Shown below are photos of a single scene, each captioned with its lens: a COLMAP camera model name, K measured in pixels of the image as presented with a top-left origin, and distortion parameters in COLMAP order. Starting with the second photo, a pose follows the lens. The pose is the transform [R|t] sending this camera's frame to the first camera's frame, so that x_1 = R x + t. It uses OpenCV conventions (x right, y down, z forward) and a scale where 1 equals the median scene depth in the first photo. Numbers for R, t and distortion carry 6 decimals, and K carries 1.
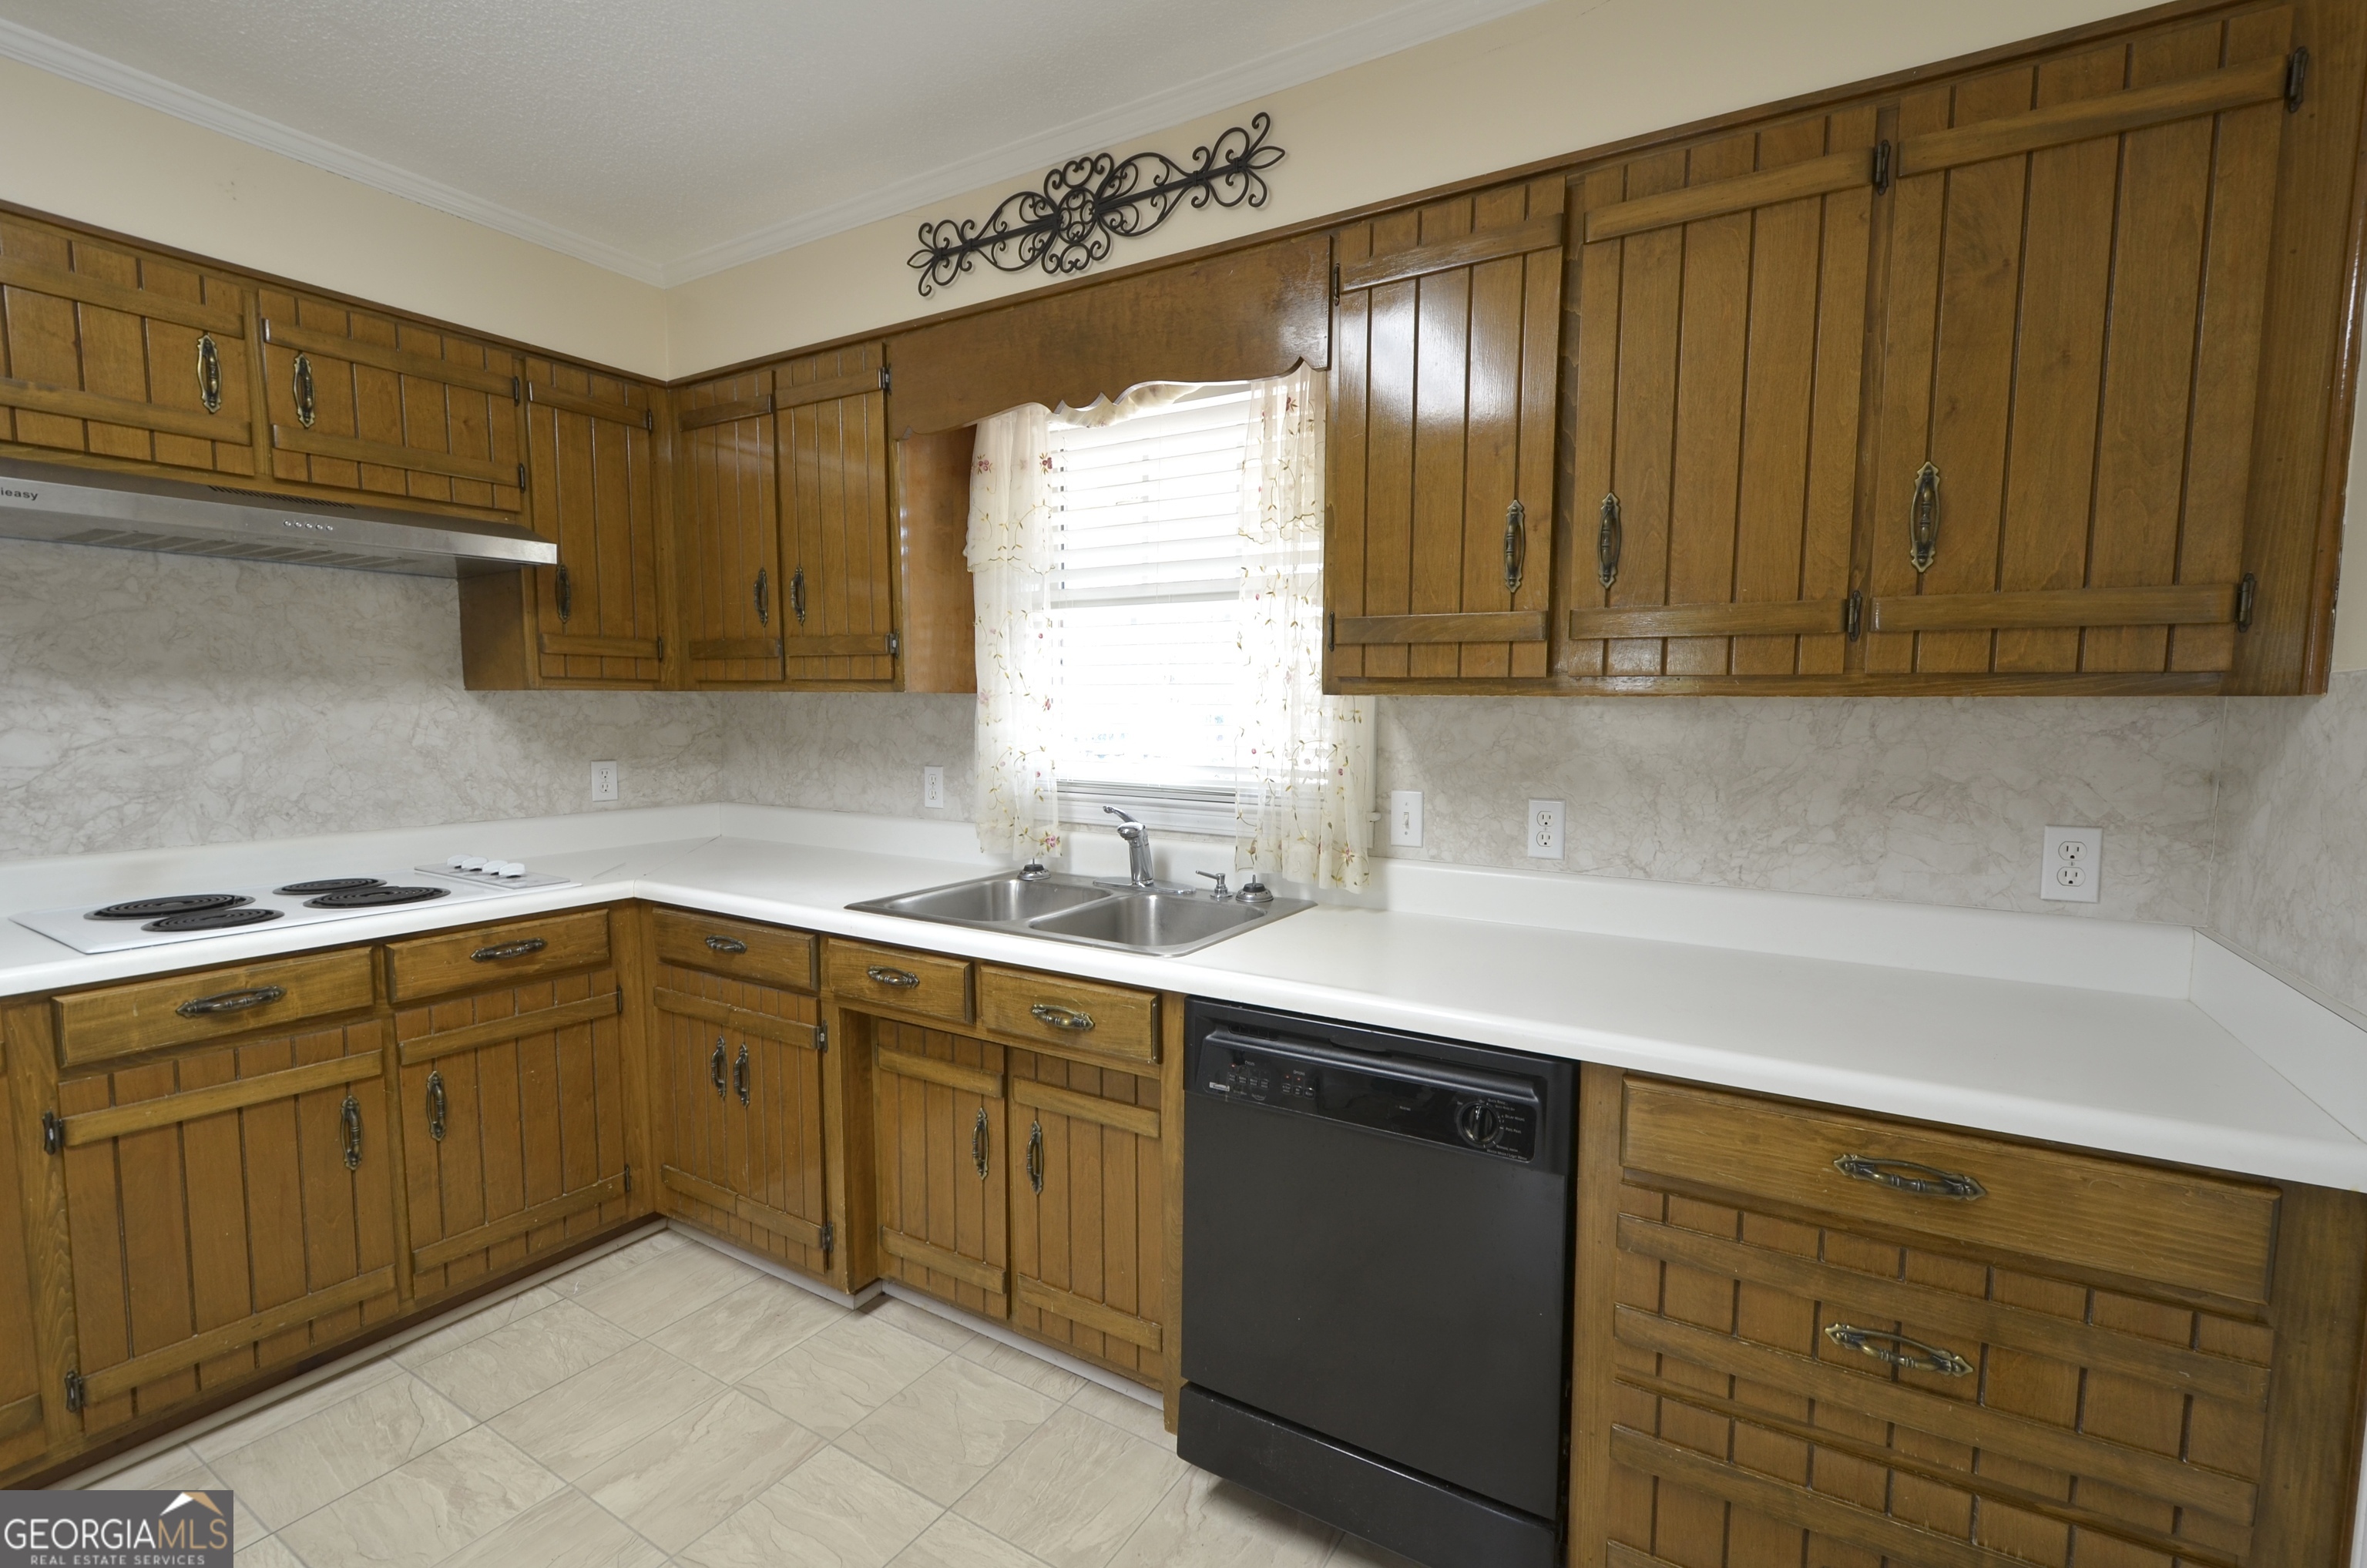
lens RADIAL K [[1025.3, 0, 1253.7], [0, 1025.3, 798.2], [0, 0, 1]] dist [0.002529, -0.007994]
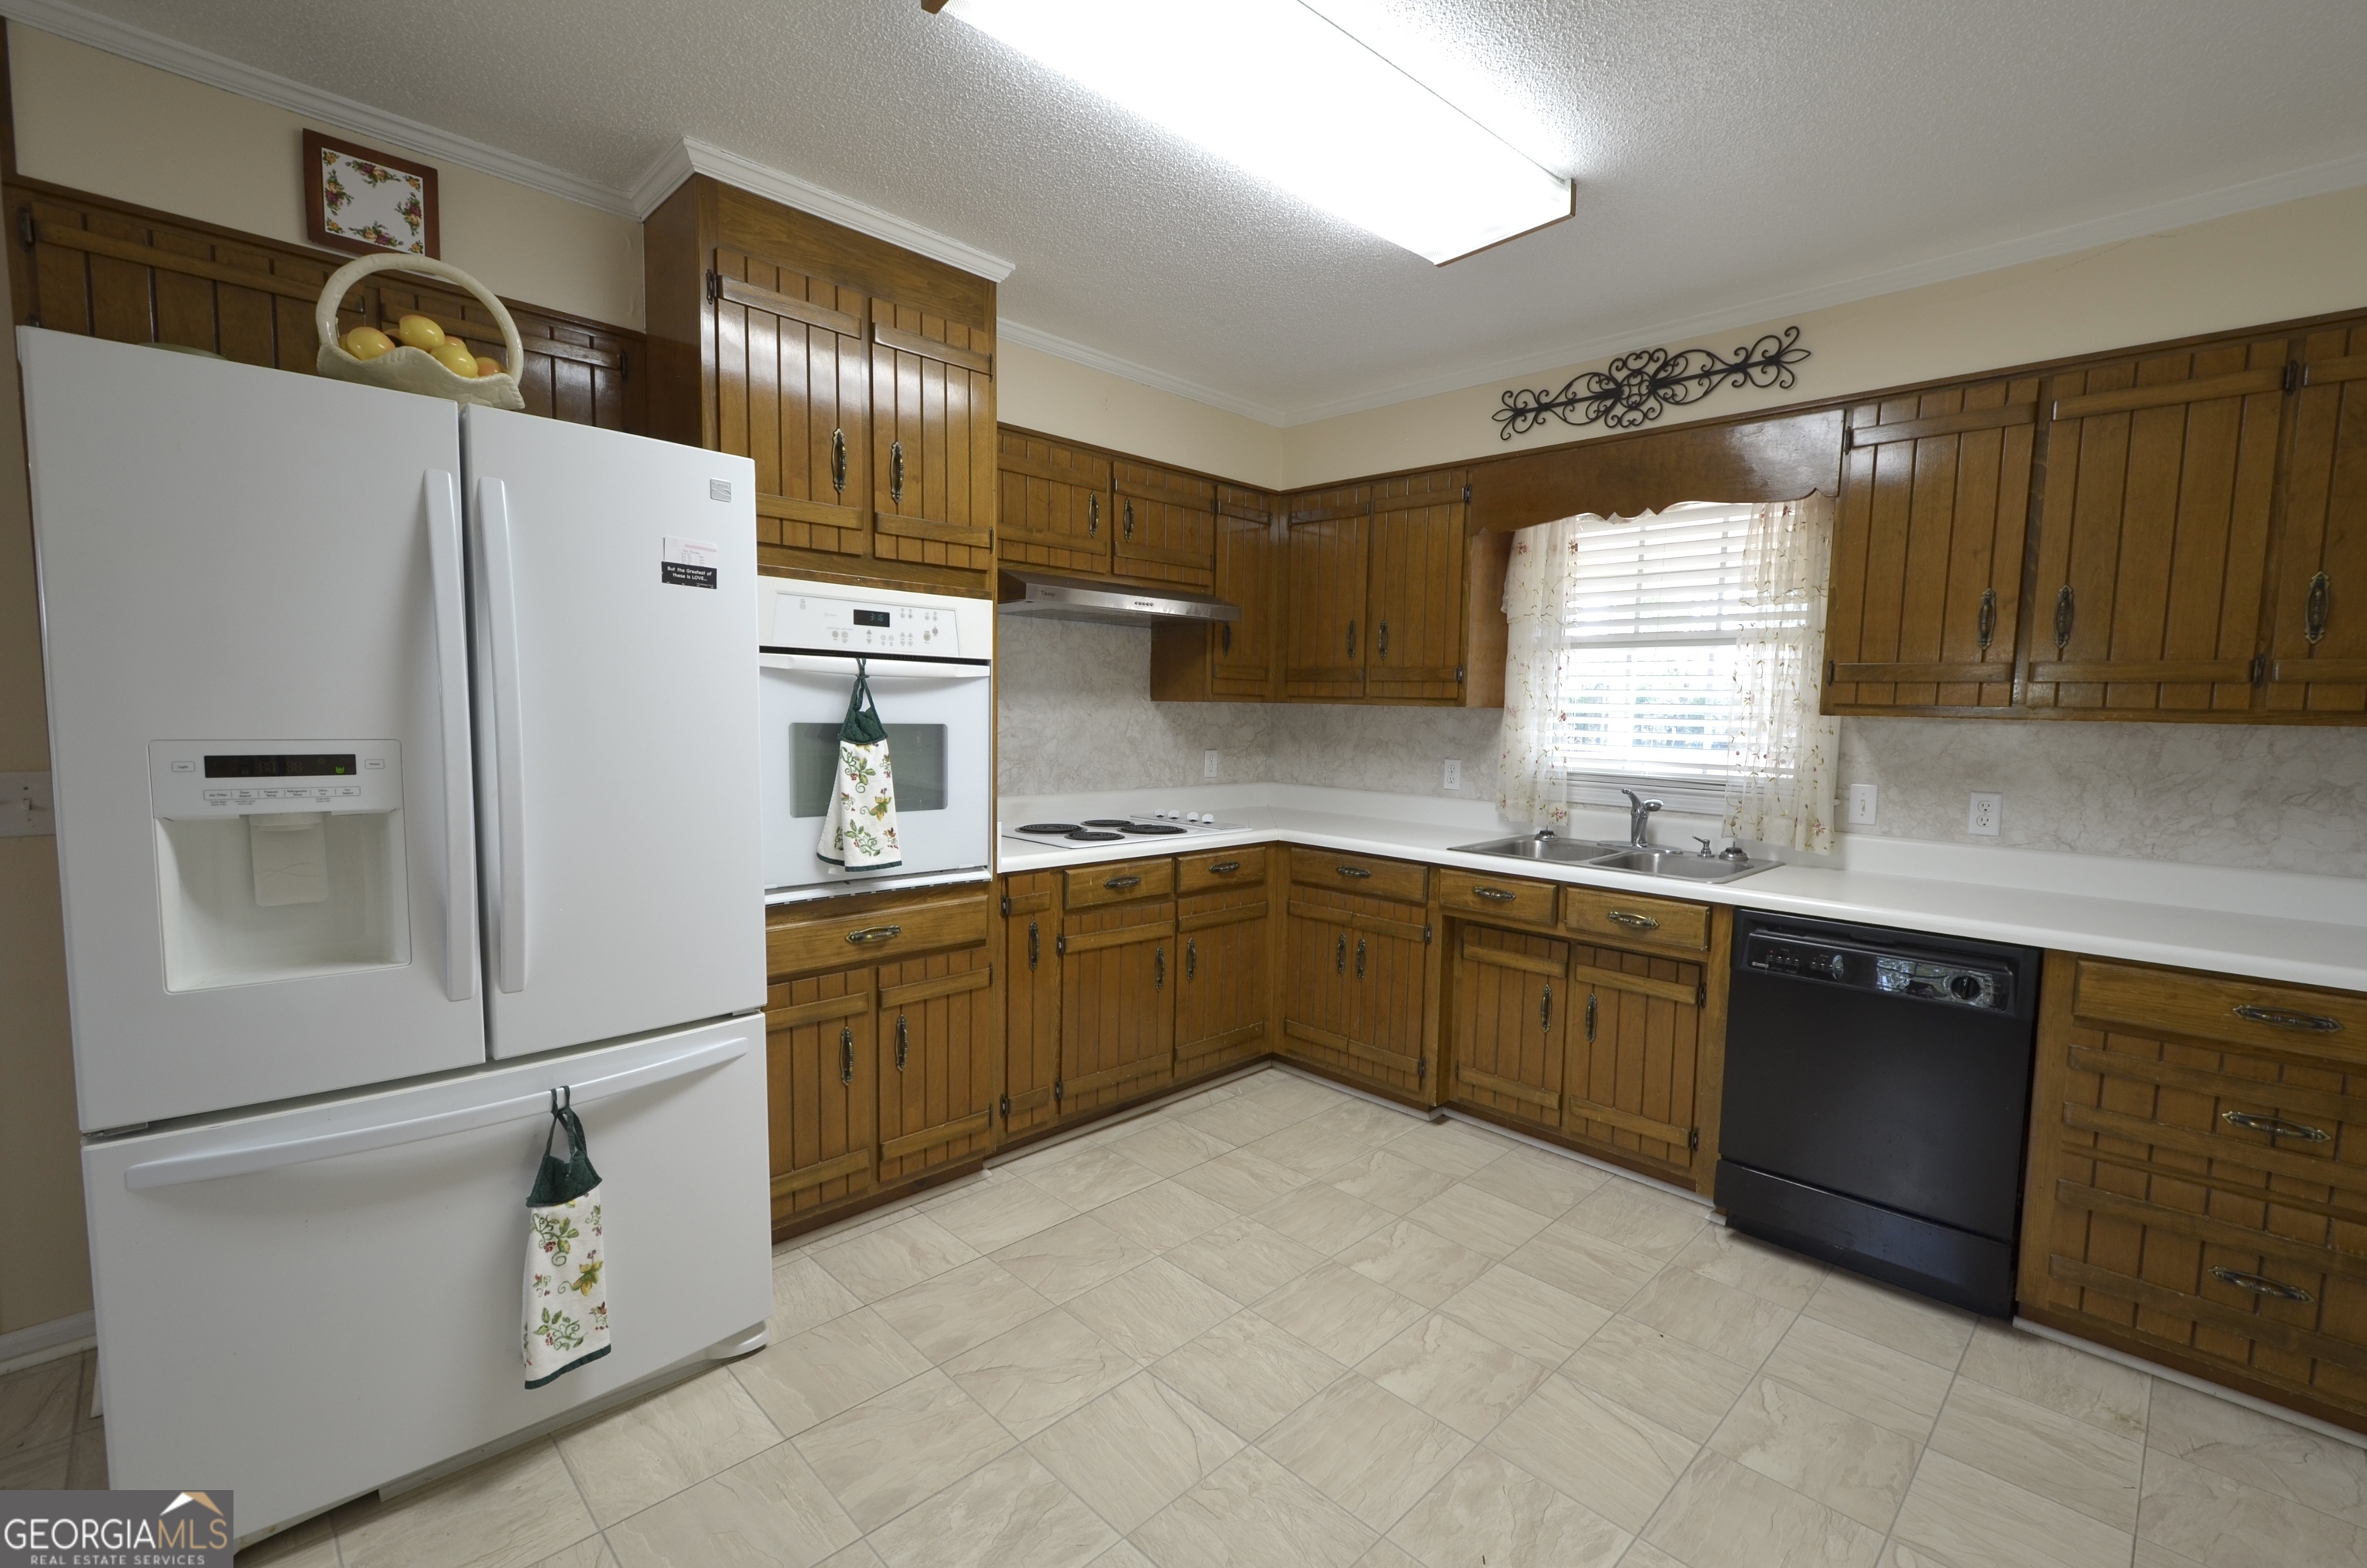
lens RADIAL K [[1023.4, 0, 1242.9], [0, 1023.4, 798.1], [0, 0, 1]] dist [0.006527, -0.006899]
pose [[0.969666, 0.035267, -0.241876, -0.327213], [-0.036492, 0.999334, -0.000588, 0.042502], [0.241694, 0.009397, 0.970307, -0.544512]]
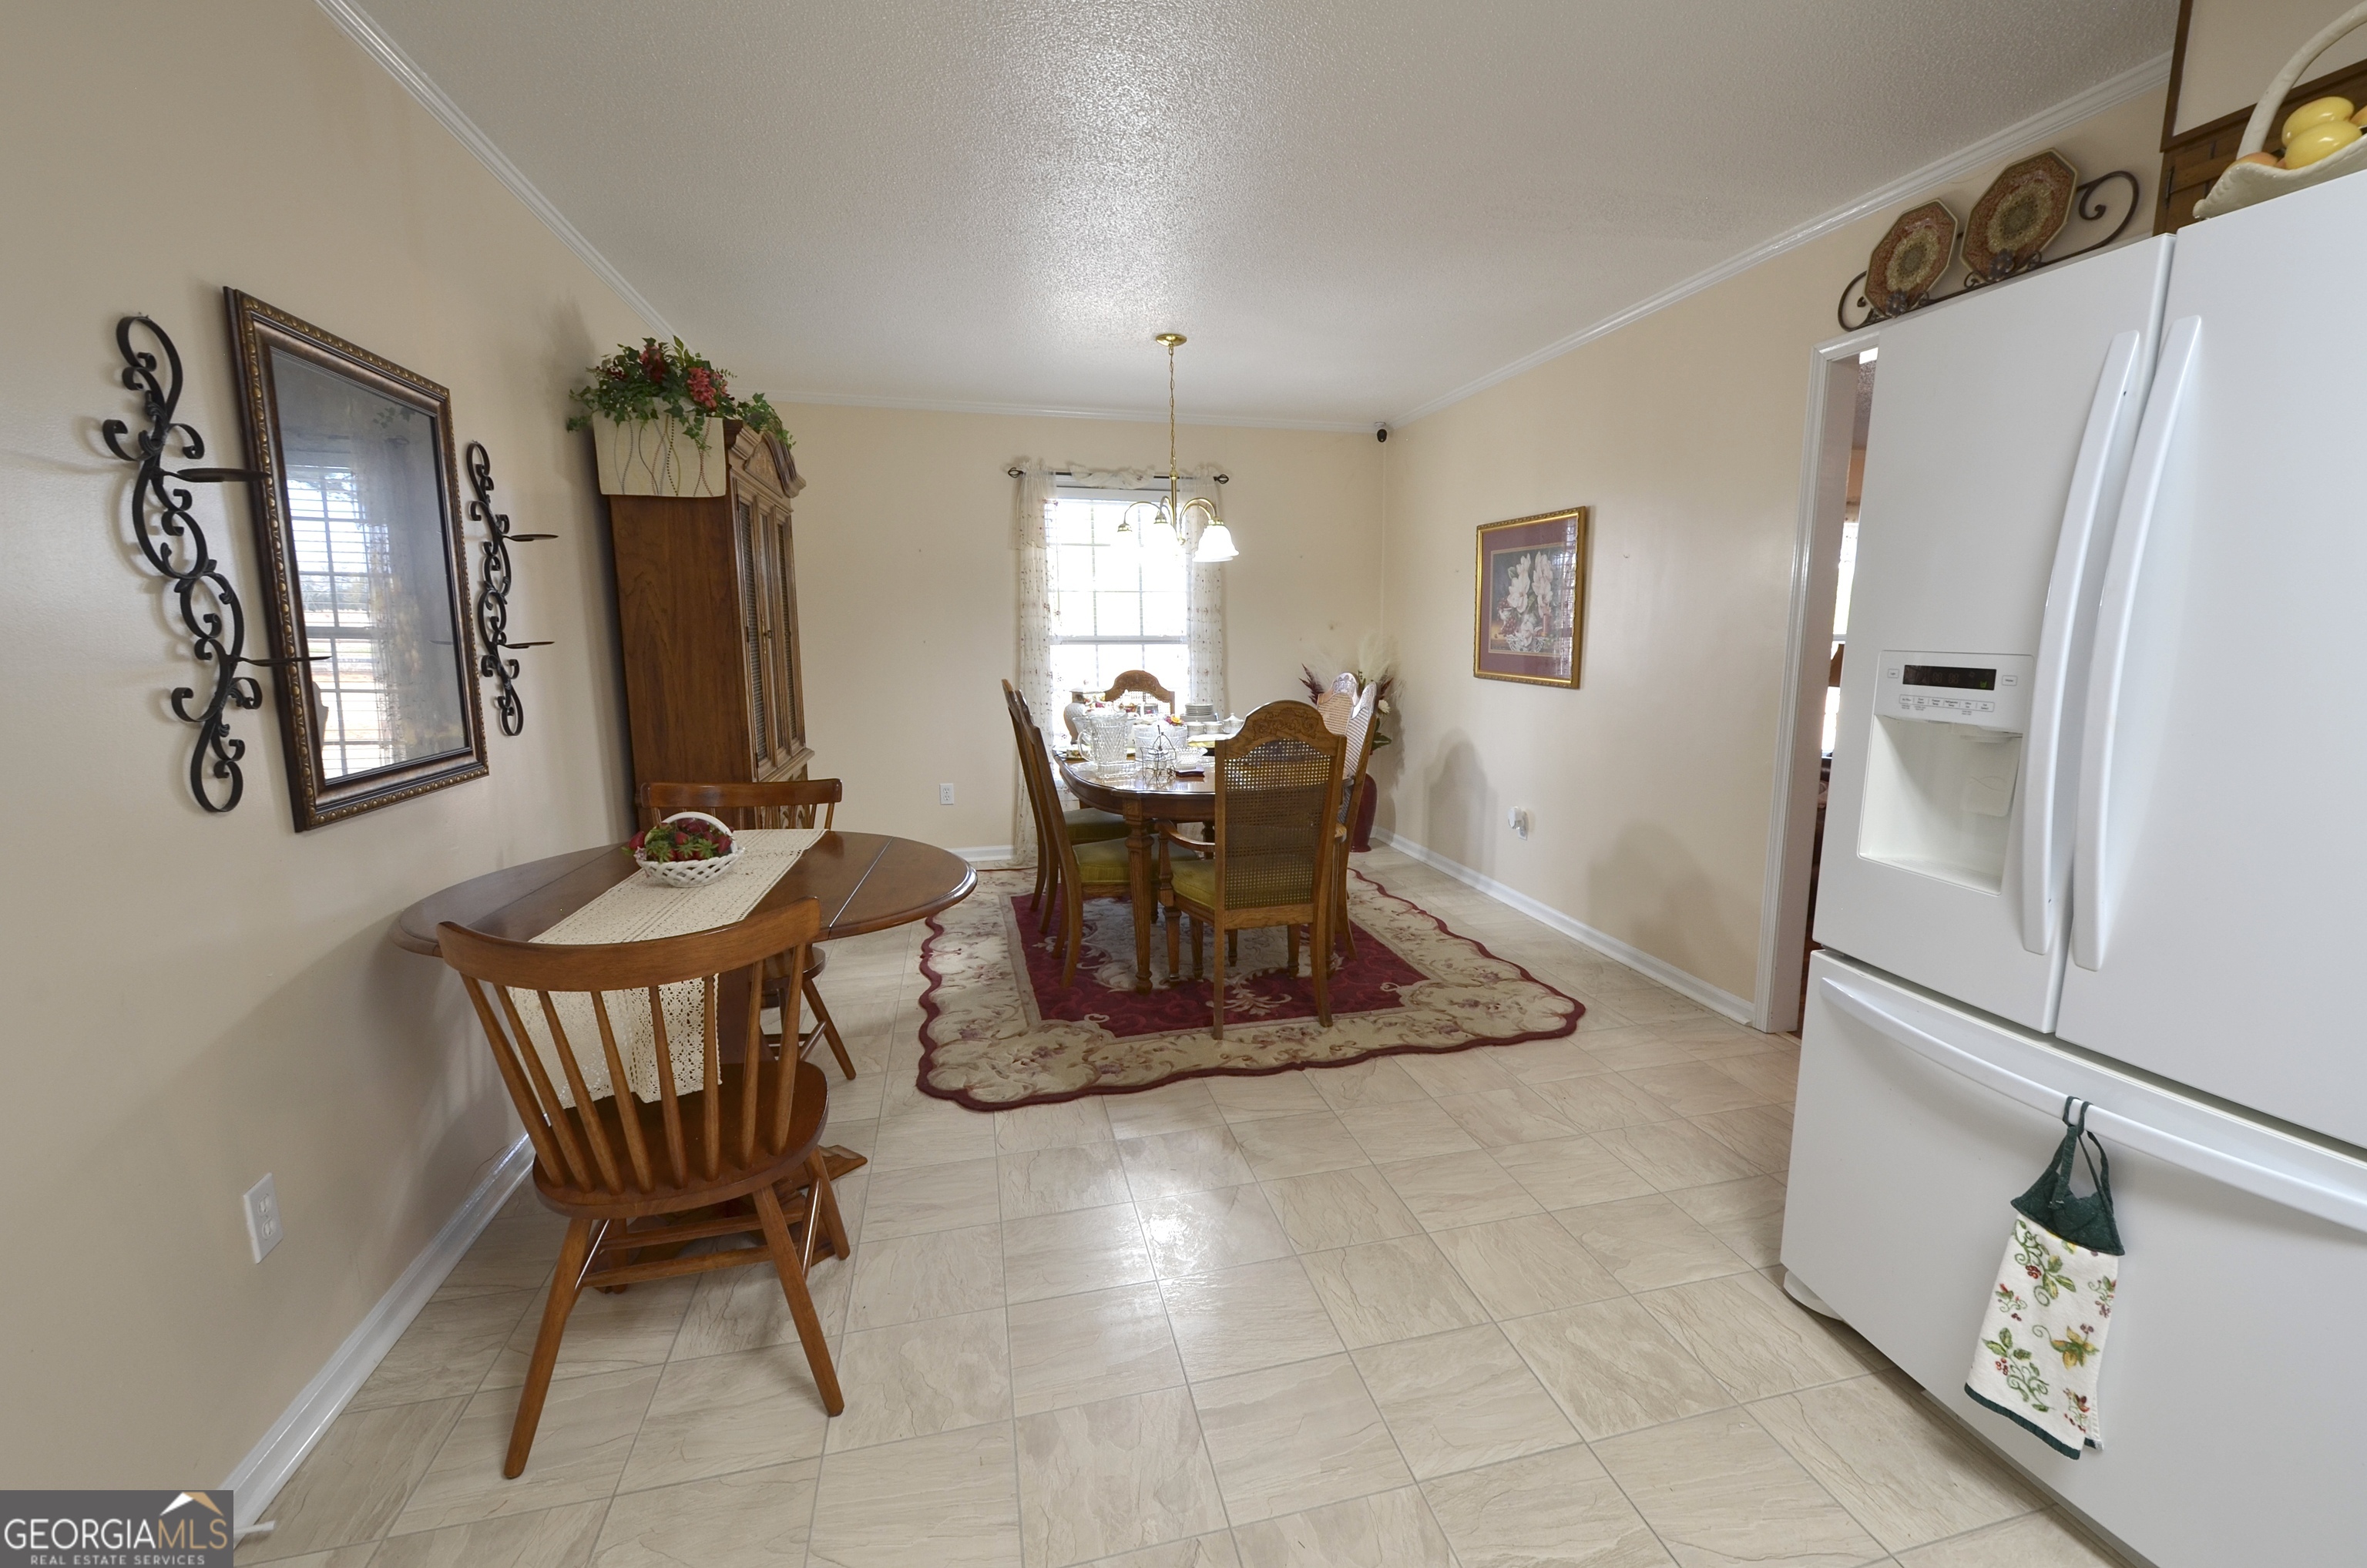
lens RADIAL K [[1023.4, 0, 1242.9], [0, 1023.4, 798.1], [0, 0, 1]] dist [0.006527, -0.006899]
pose [[-0.707904, 0.108591, -0.697912, -0.235693], [-0.070005, 0.972458, 0.222317, -0.000916], [0.702831, 0.206236, -0.680805, 0.149424]]
